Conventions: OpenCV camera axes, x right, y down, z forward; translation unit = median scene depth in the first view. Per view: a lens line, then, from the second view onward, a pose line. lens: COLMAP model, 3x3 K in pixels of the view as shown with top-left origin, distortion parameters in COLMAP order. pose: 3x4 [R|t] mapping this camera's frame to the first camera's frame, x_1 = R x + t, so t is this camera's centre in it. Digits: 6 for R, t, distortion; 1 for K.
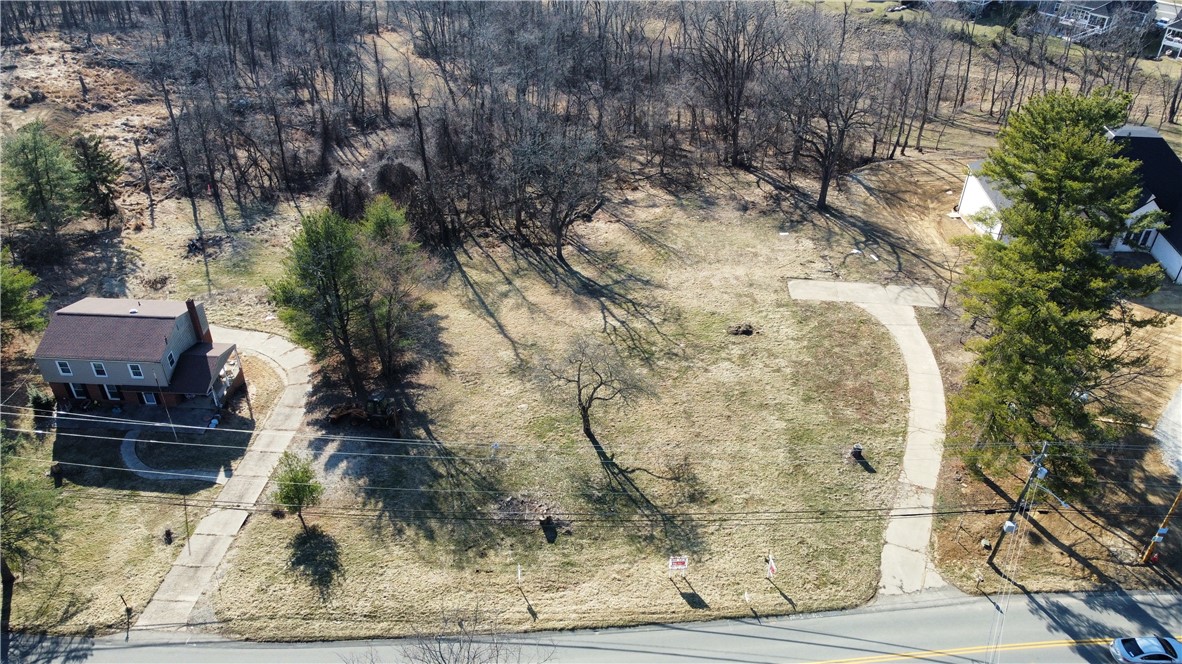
lens RADIAL K [[902.2, 0, 591.0], [0, 902.2, 332.0], [0, 0, 1]] dist [-0.001155, -0.000790]
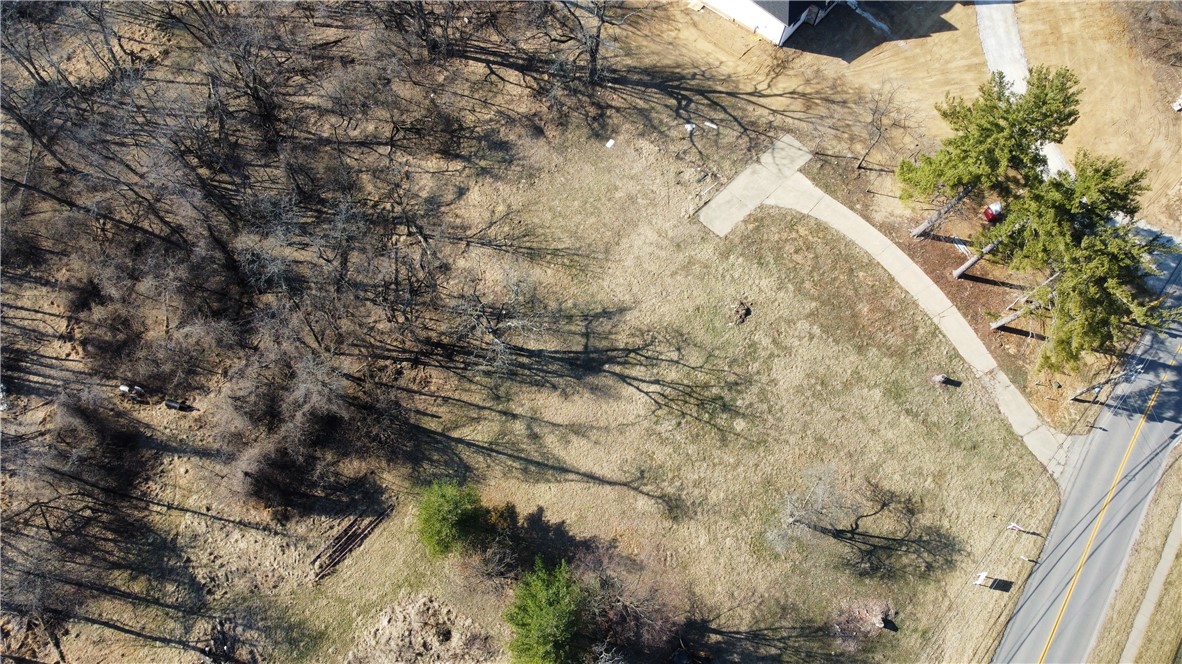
lens RADIAL K [[902.2, 0, 591.0], [0, 902.2, 332.0], [0, 0, 1]] dist [-0.001155, -0.000790]
pose [[0.629732, -0.733586, 0.255515, -0.238514], [0.451119, 0.613134, 0.648505, -0.760947], [-0.632399, -0.293117, 0.717045, 0.315282]]
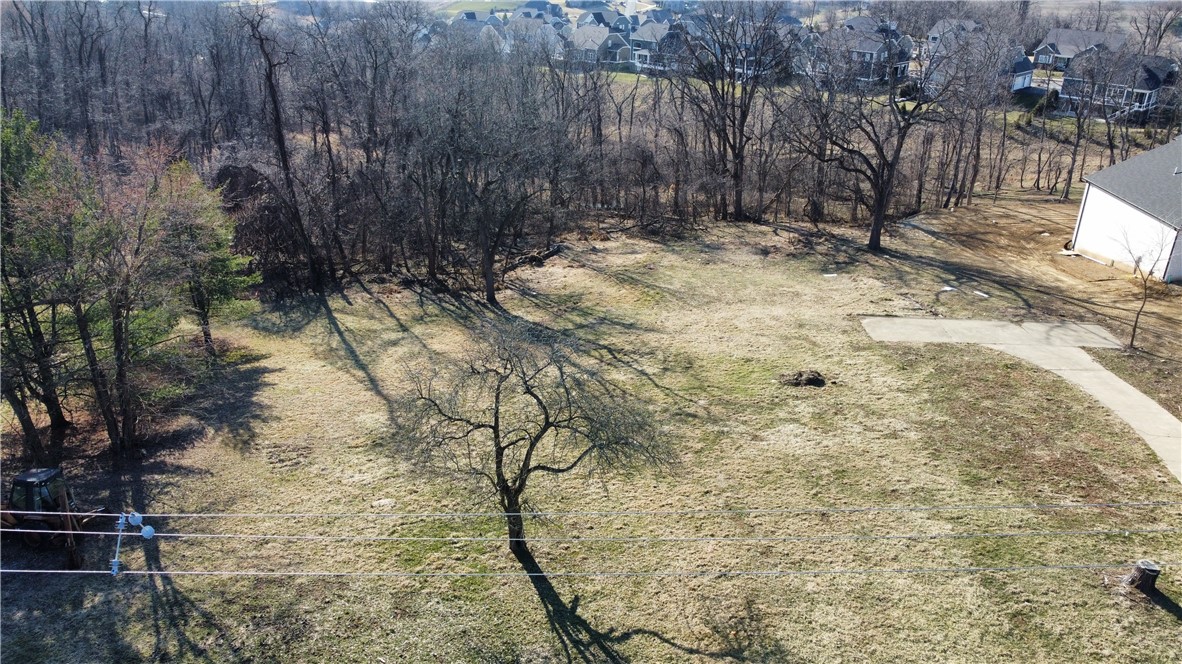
lens RADIAL K [[902.2, 0, 591.0], [0, 902.2, 332.0], [0, 0, 1]] dist [-0.001155, -0.000790]
pose [[0.999208, -0.008071, 0.038958, 0.012399], [0.015679, 0.979844, -0.199146, 0.076776], [-0.036566, 0.199599, 0.979195, 0.439548]]
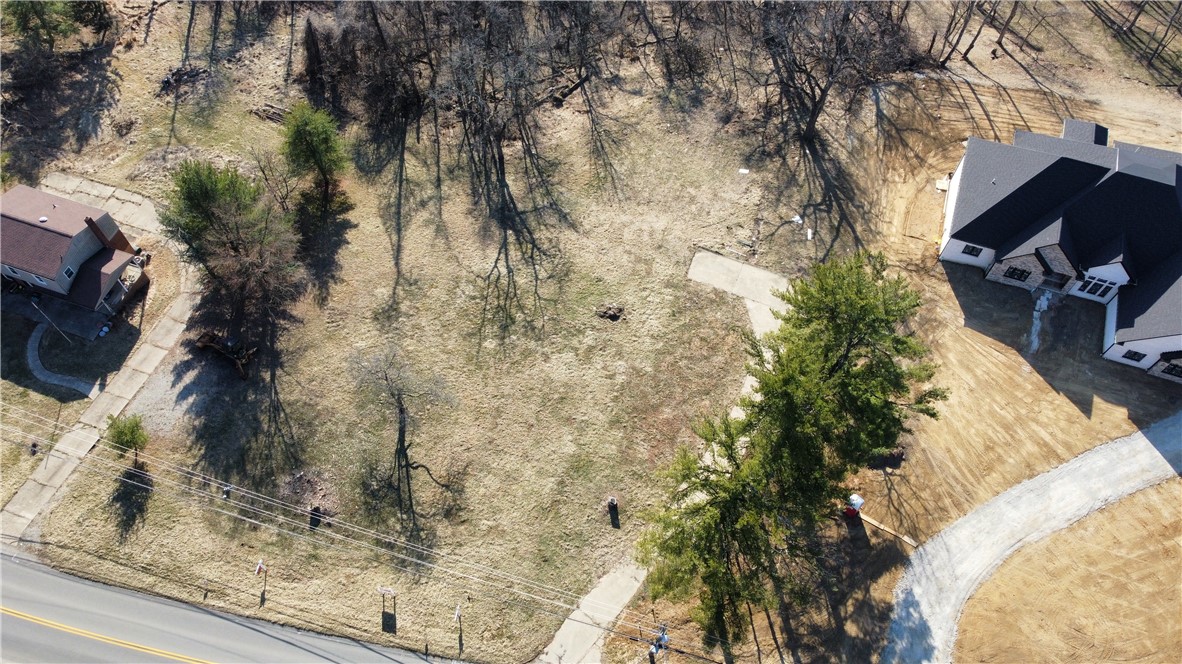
lens RADIAL K [[902.2, 0, 591.0], [0, 902.2, 332.0], [0, 0, 1]] dist [-0.001155, -0.000790]
pose [[0.958461, 0.240993, -0.152561, 0.299482], [-0.161448, 0.899342, 0.406348, -0.383762], [0.235132, -0.364838, 0.900892, 0.064221]]
